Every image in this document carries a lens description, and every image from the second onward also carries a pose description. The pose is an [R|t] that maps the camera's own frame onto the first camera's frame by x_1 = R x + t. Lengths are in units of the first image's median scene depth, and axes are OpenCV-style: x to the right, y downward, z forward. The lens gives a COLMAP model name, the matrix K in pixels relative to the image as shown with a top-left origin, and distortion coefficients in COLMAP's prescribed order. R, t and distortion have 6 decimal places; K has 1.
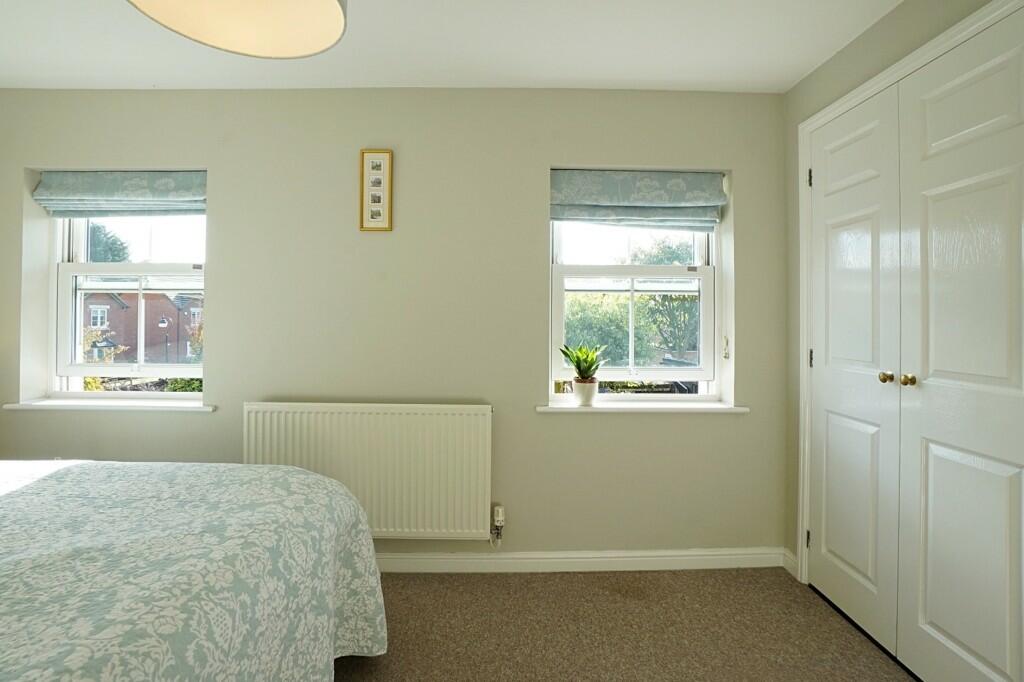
lens RADIAL K [[475.1, 0, 508.7], [0, 475.1, 314.9], [0, 0, 1]] dist [-0.059449, 0.020150]
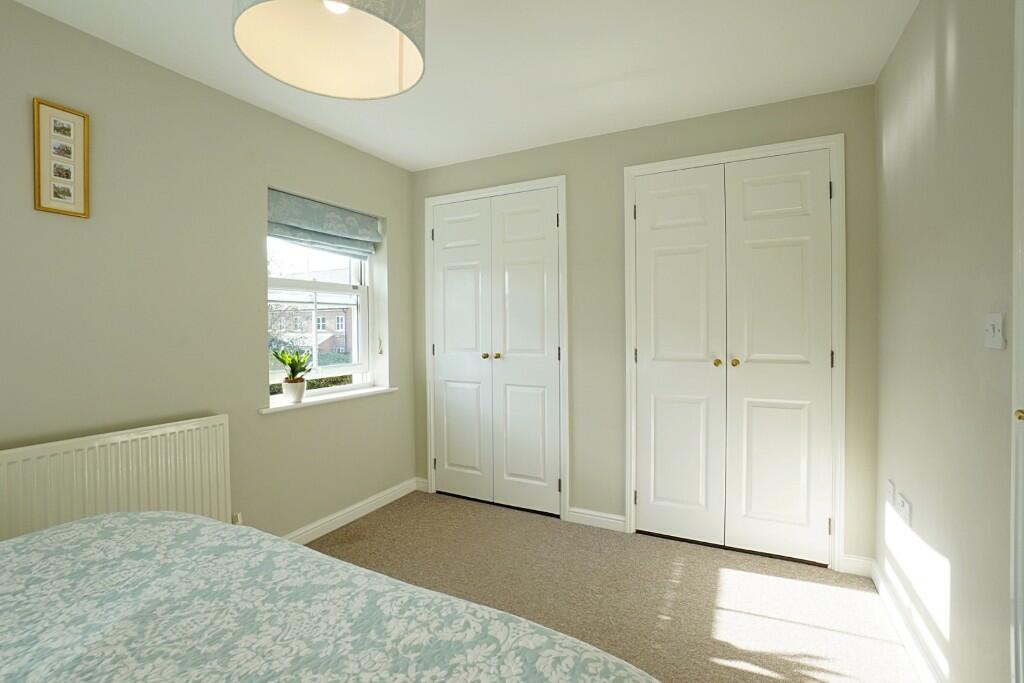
lens RADIAL K [[462.4, 0, 507.8], [0, 462.4, 333.3], [0, 0, 1]] dist [-0.063331, 0.025457]
pose [[0.481176, -0.024098, 0.876293, -0.568787], [0.005082, 0.999682, 0.024700, 0.000287], [-0.876609, -0.007431, 0.481145, 0.021558]]
